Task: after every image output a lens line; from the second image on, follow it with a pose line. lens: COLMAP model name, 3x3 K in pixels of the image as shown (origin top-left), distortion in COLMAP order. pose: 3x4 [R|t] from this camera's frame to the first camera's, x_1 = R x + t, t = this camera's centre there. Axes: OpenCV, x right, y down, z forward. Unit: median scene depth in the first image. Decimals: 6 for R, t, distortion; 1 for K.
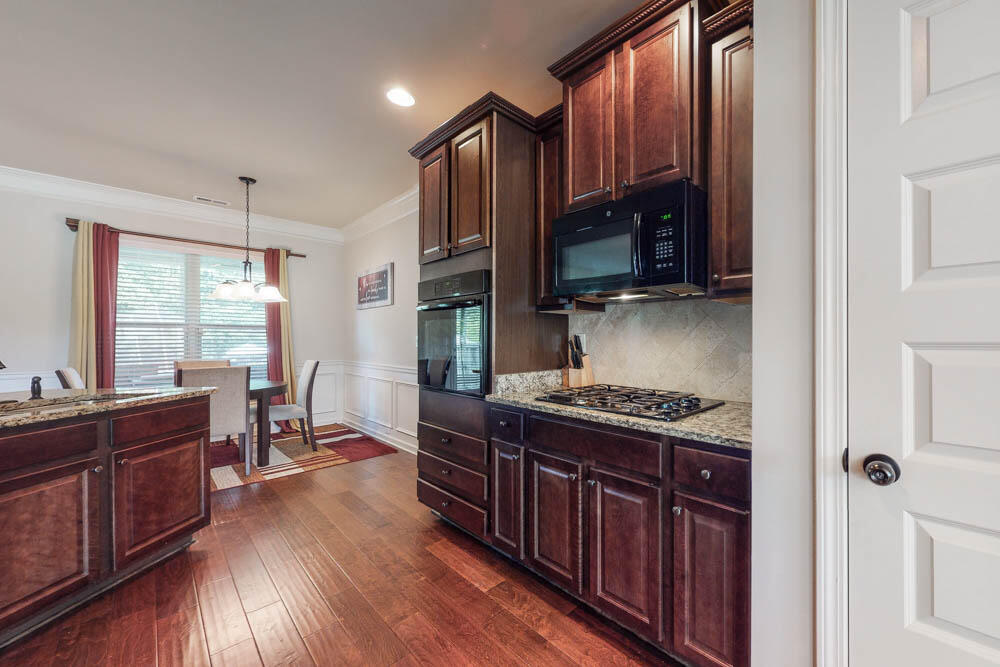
lens RADIAL K [[376.0, 0, 584.0], [0, 376.0, 340.3], [0, 0, 1]] dist [-0.000907, 0.000136]
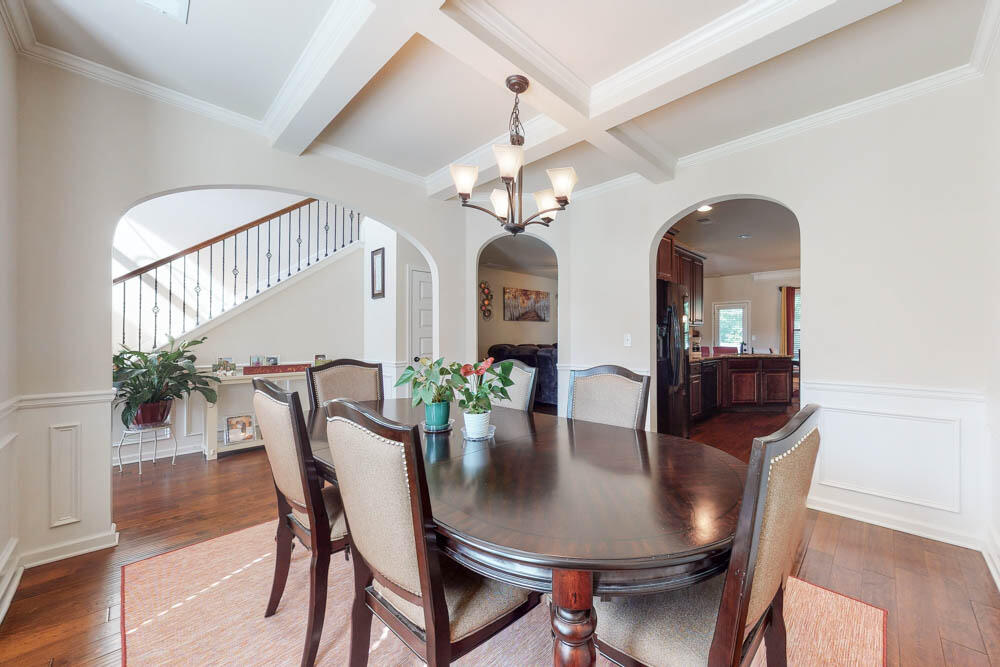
lens RADIAL K [[376.0, 0, 568.7], [0, 376.0, 336.2], [0, 0, 1]] dist [-0.000907, 0.000136]
pose [[0.012276, 0.000376, -0.999925, 1.114854], [-0.008604, 0.999963, 0.000270, 0.005107], [0.999888, 0.008600, 0.012278, -0.414532]]
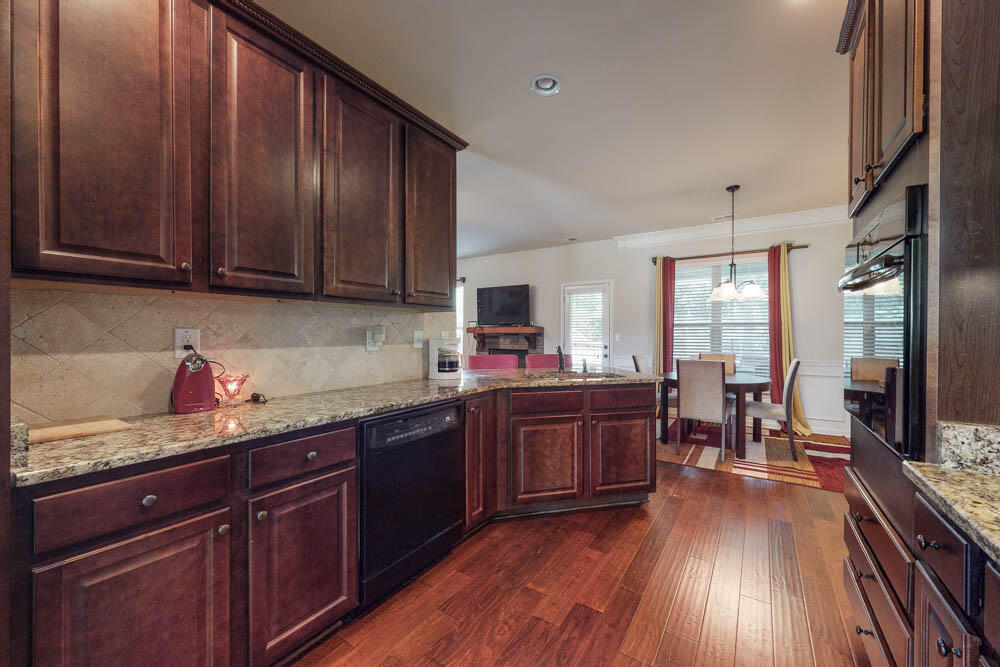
lens RADIAL K [[376.0, 0, 542.4], [0, 376.0, 334.8], [0, 0, 1]] dist [-0.000907, 0.000136]
pose [[0.187000, 0.002094, -0.982358, 0.067468], [-0.008982, 0.999960, 0.000421, -0.002527], [0.982319, 0.008745, 0.187011, 0.287509]]
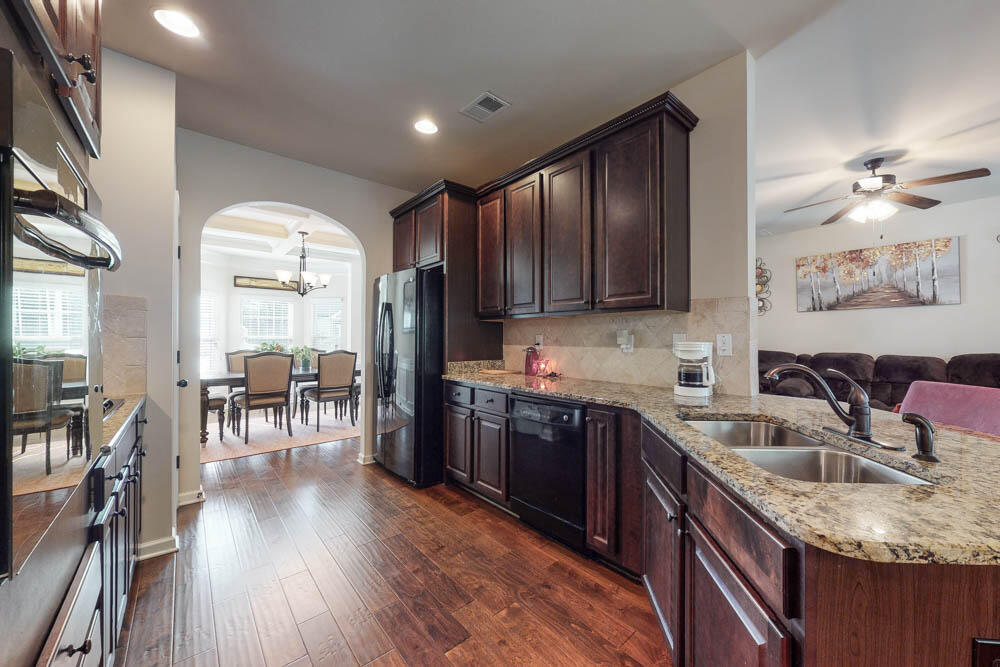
lens RADIAL K [[376.0, 0, 531.3], [0, 376.0, 333.4], [0, 0, 1]] dist [-0.000907, 0.000136]
pose [[-0.994054, 0.000970, 0.108887, -0.579477], [0.001103, 0.999999, 0.001163, -0.011289], [-0.108886, 0.001277, -0.994053, 0.911510]]
